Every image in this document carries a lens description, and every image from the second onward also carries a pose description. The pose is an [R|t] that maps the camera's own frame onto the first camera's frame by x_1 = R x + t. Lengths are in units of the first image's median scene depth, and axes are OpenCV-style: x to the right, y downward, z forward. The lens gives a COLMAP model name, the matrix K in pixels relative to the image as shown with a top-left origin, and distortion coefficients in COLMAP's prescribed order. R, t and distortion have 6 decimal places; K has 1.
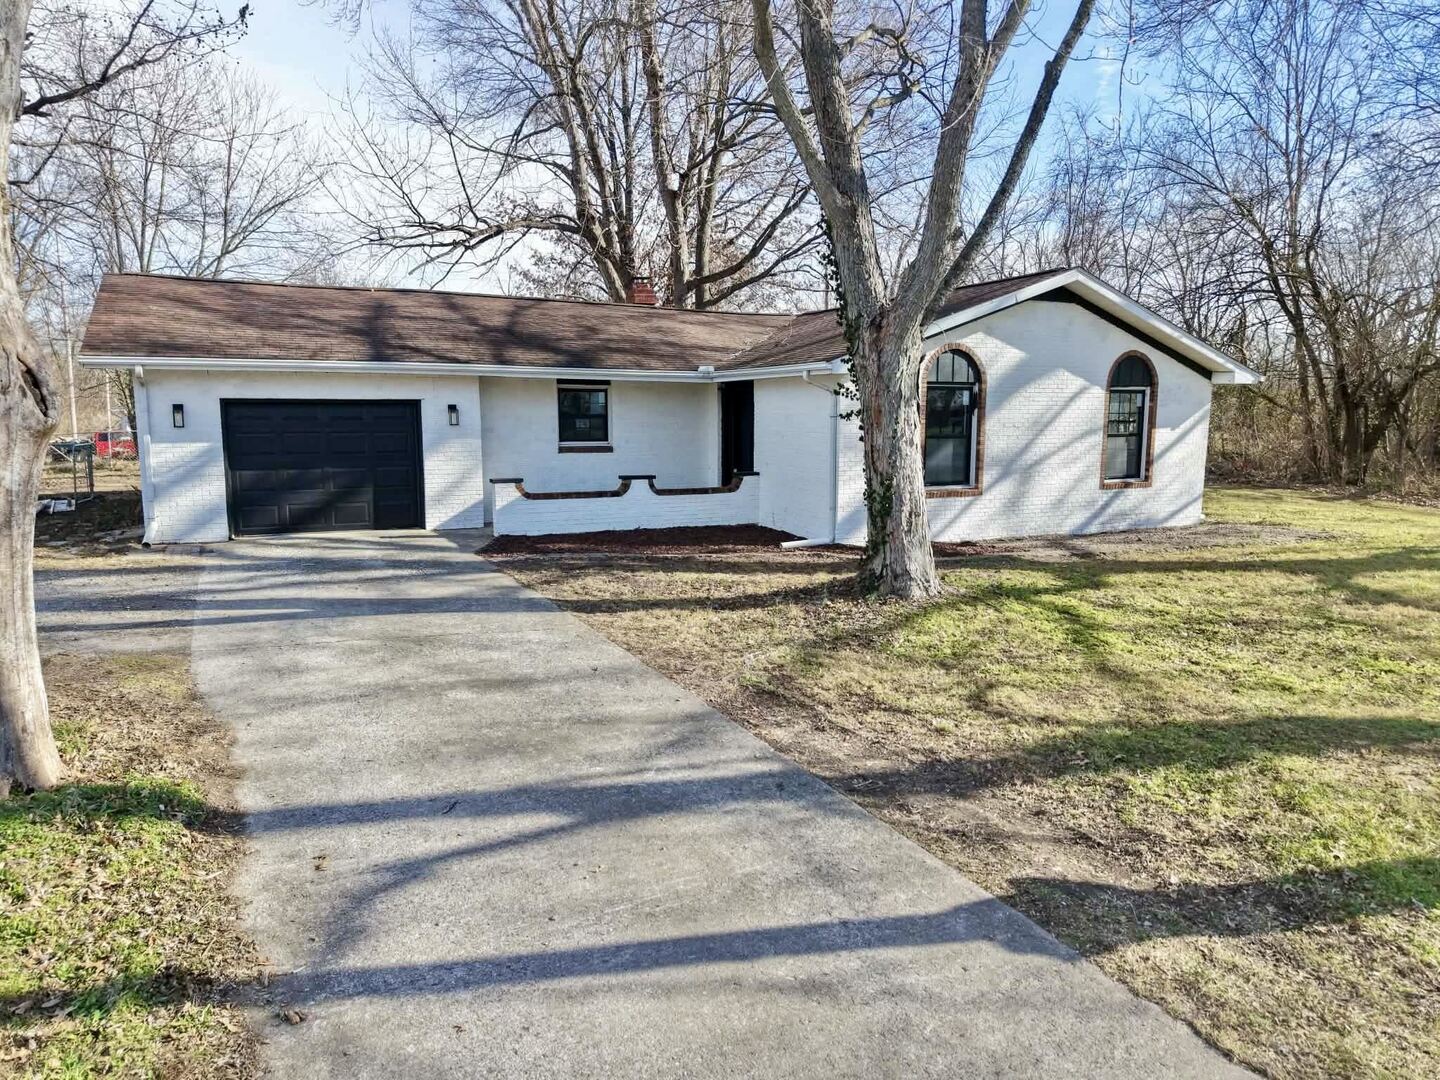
lens RADIAL K [[970.5, 0, 720.3], [0, 970.5, 543.6], [0, 0, 1]] dist [0.024257, -0.021562]
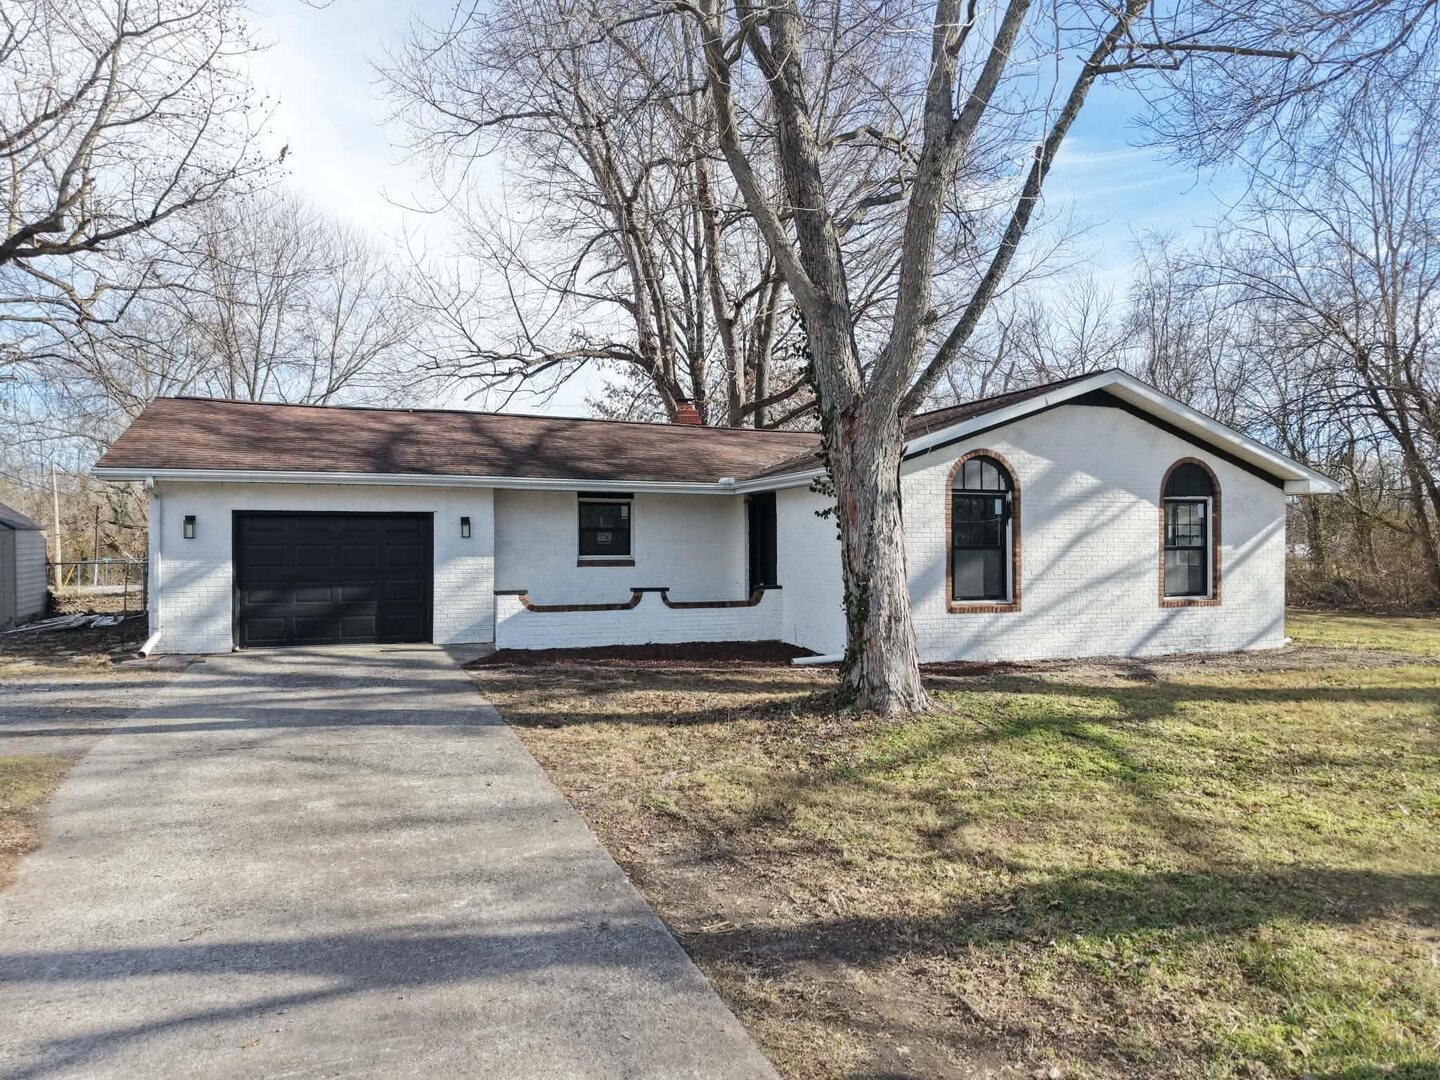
lens RADIAL K [[970.5, 0, 719.3], [0, 970.5, 540.2], [0, 0, 1]] dist [0.024257, -0.021562]
pose [[0.994281, -0.003930, -0.106720, 0.089785], [-0.011025, 0.990206, -0.139180, 0.015752], [0.106222, 0.139560, 0.984500, 0.058857]]
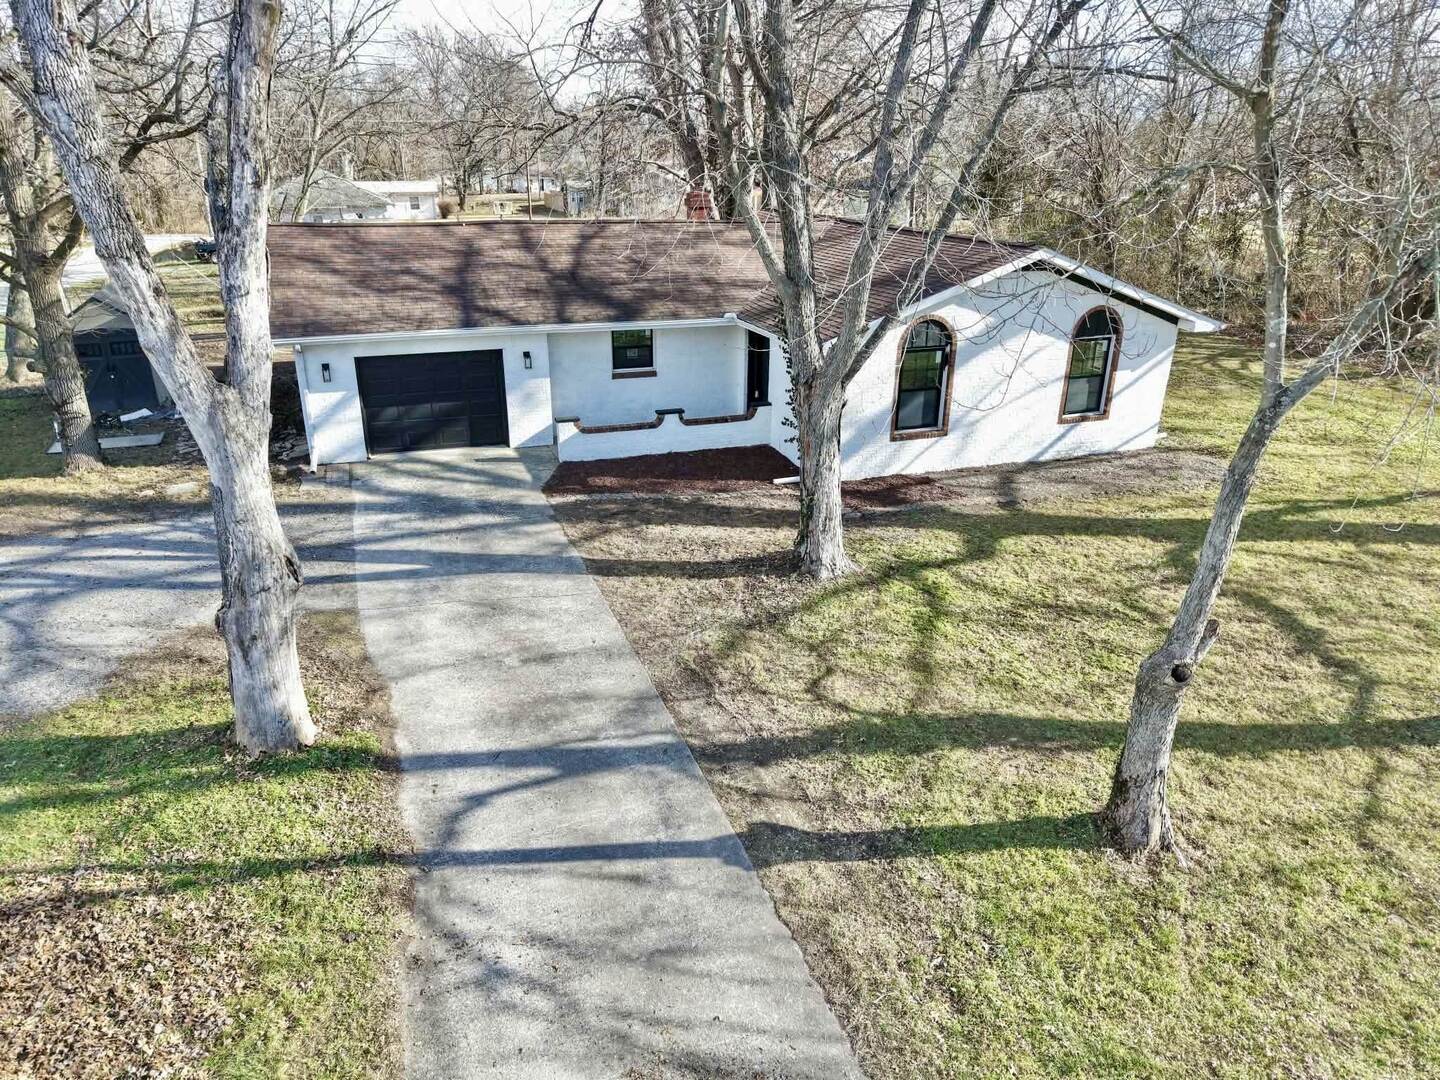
lens RADIAL K [[970.5, 0, 722.0], [0, 970.5, 549.8], [0, 0, 1]] dist [0.024257, -0.021562]
pose [[0.993248, 0.053650, -0.102857, 0.127960], [-0.025421, 0.965744, 0.258247, -0.234575], [0.113189, -0.253888, 0.960588, -0.268942]]
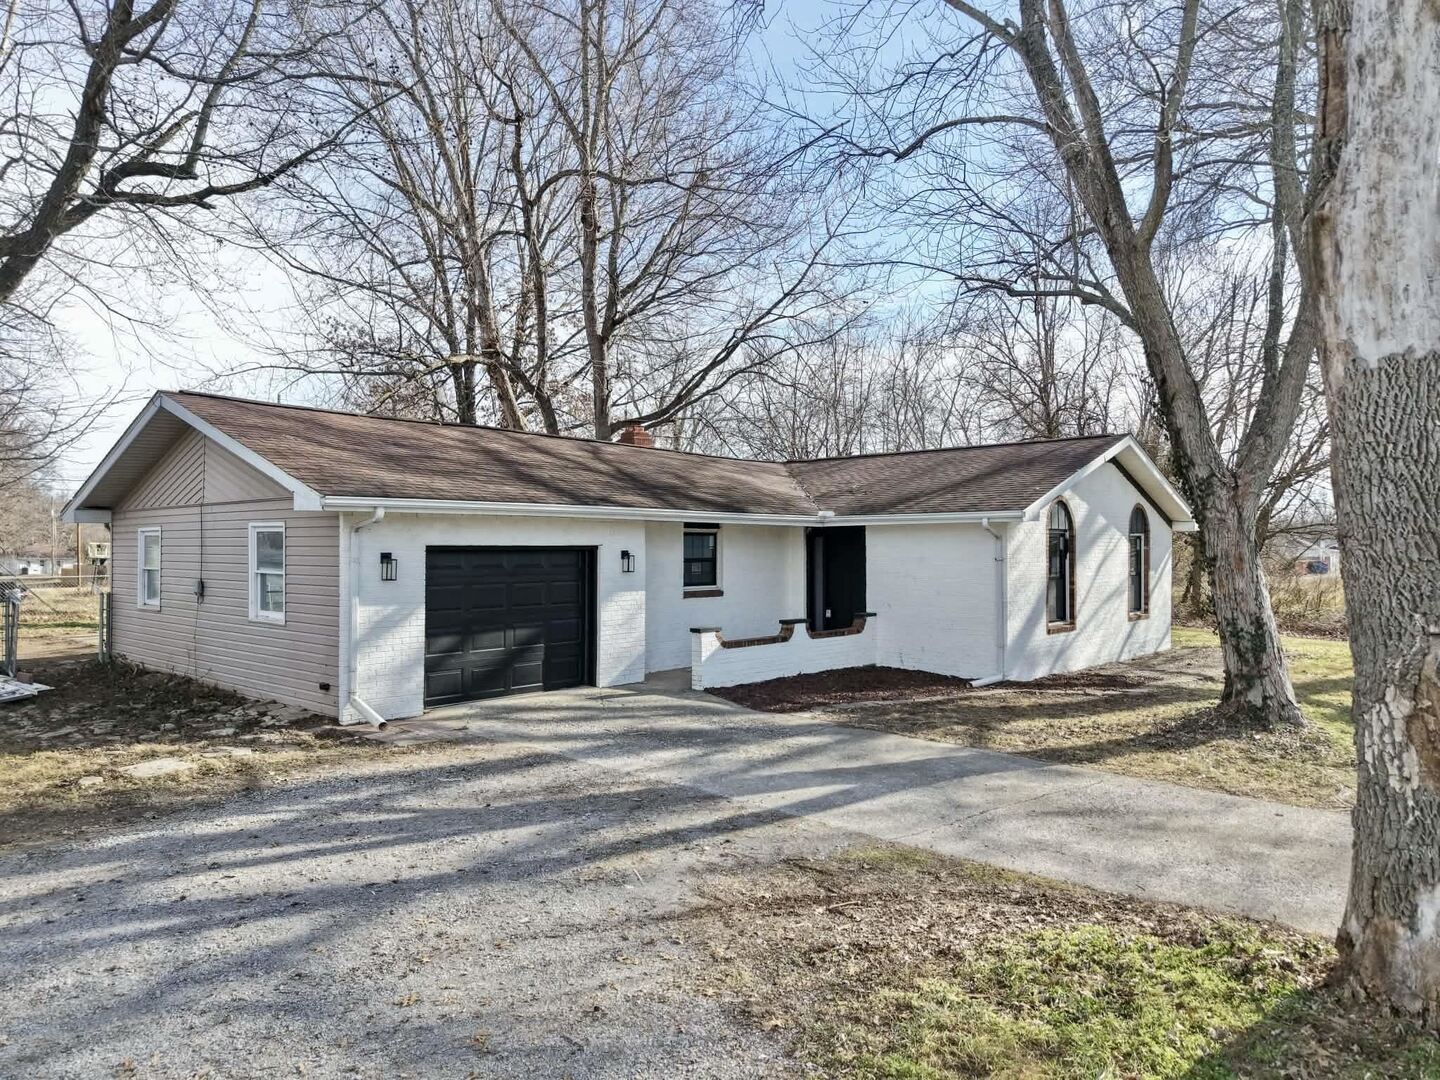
lens RADIAL K [[970.5, 0, 710.3], [0, 970.5, 548.8], [0, 0, 1]] dist [0.024257, -0.021562]
pose [[0.935301, -0.001066, 0.353851, -0.544396], [0.048149, 0.991078, -0.124282, -0.025030], [-0.350562, 0.133279, 0.927008, 0.110989]]
